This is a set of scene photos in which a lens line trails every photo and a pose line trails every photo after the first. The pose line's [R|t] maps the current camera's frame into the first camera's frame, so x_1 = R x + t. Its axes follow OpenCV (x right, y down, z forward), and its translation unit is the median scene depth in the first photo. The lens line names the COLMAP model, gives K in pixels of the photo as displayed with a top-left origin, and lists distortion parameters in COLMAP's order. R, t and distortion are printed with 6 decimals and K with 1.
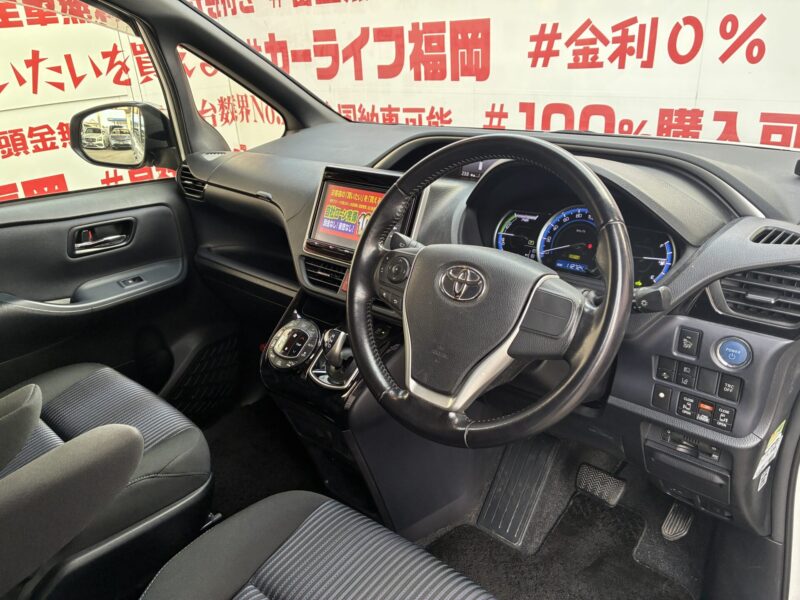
lens RADIAL K [[621.0, 0, 399.8], [0, 621.0, 283.5], [0, 0, 1]] dist [0.079851, -0.083278]
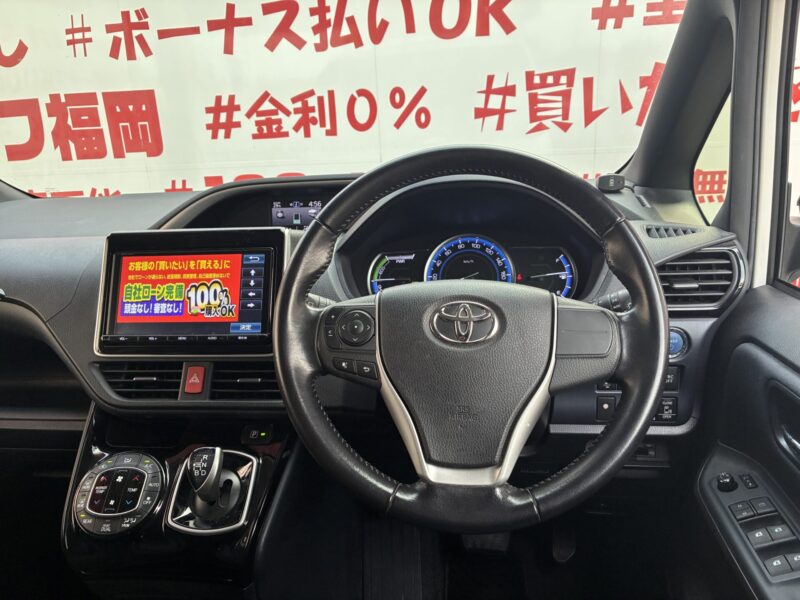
lens RADIAL K [[625.2, 0, 400.0], [0, 625.2, 289.3], [0, 0, 1]] dist [0.014378, 0.006925]
pose [[0.820231, -0.150492, 0.551882, -0.123157], [0.221126, 0.973191, -0.063269, -0.002809], [-0.527565, 0.173930, 0.831519, 0.115211]]
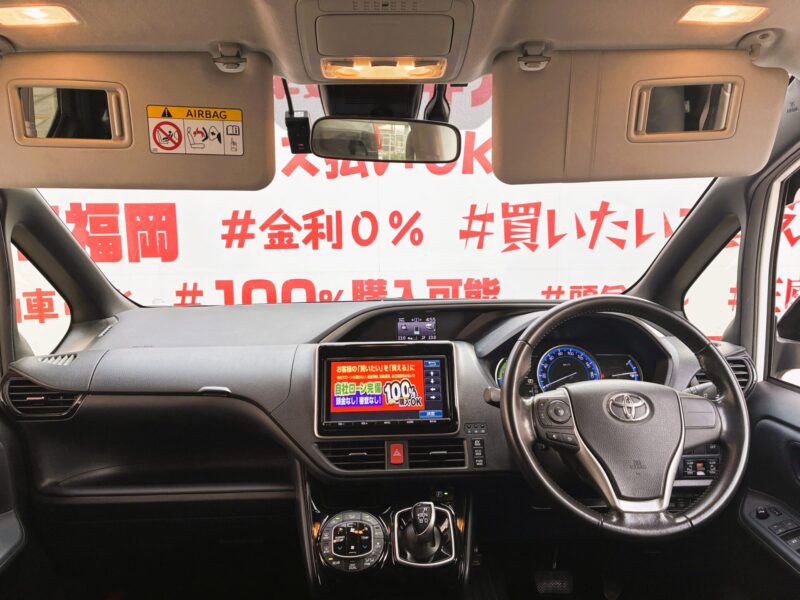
lens RADIAL K [[613.9, 0, 400.0], [0, 613.9, 300.0], [0, 0, 1]] dist [0.082595, -0.105612]
pose [[0.717030, -0.067833, 0.693734, -0.335356], [0.235839, 0.960166, -0.149873, -0.040073], [-0.655933, 0.271073, 0.704465, 0.110909]]
